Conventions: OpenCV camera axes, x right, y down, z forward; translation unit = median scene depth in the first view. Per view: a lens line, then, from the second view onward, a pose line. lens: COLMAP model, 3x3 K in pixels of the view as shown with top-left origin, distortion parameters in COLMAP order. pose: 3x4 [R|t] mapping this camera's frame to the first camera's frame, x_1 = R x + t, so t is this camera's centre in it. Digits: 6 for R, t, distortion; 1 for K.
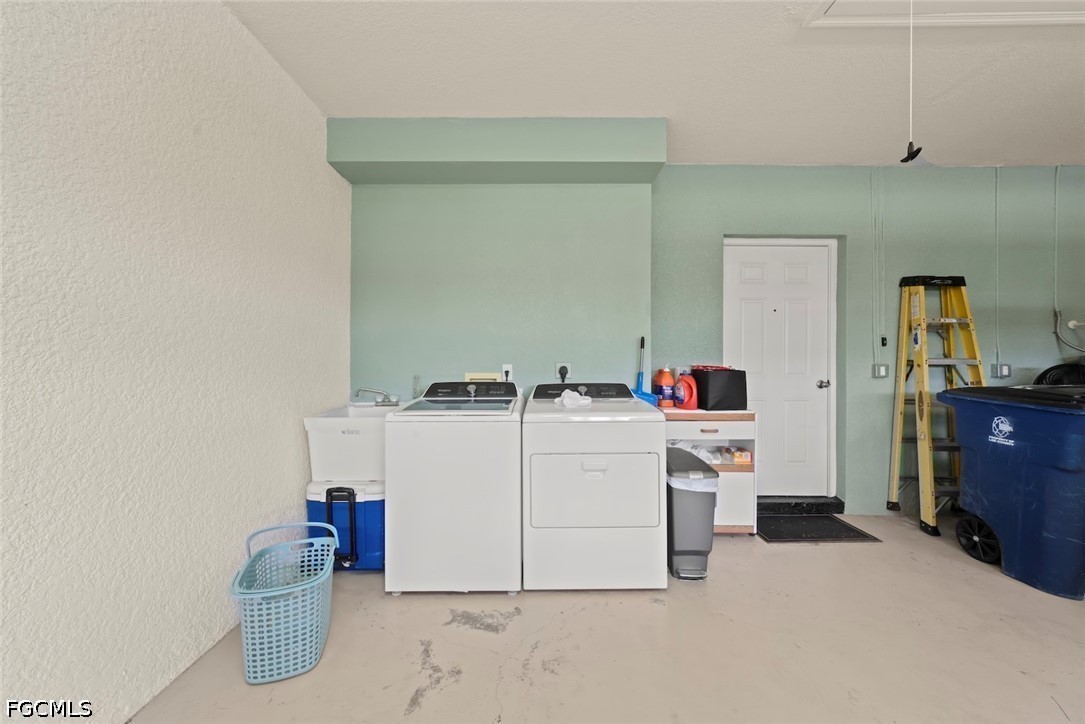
lens RADIAL K [[391.8, 0, 539.4], [0, 391.8, 363.9], [0, 0, 1]] dist [-0.001755, 0.001398]
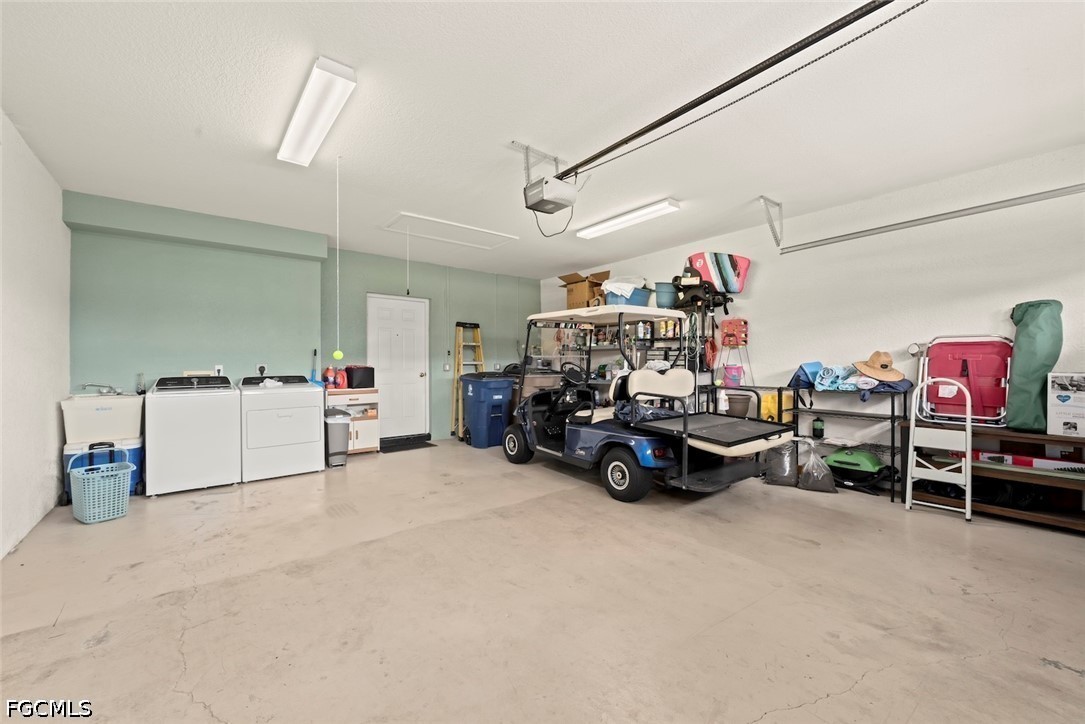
lens RADIAL K [[429.5, 0, 540.7], [0, 429.5, 365.5], [0, 0, 1]] dist [0.002514, 0.000715]
pose [[0.775660, -0.006099, 0.631121, -0.174573], [0.004766, 0.999981, 0.003806, 0.002176], [-0.631133, 0.000055, 0.775675, -1.163682]]
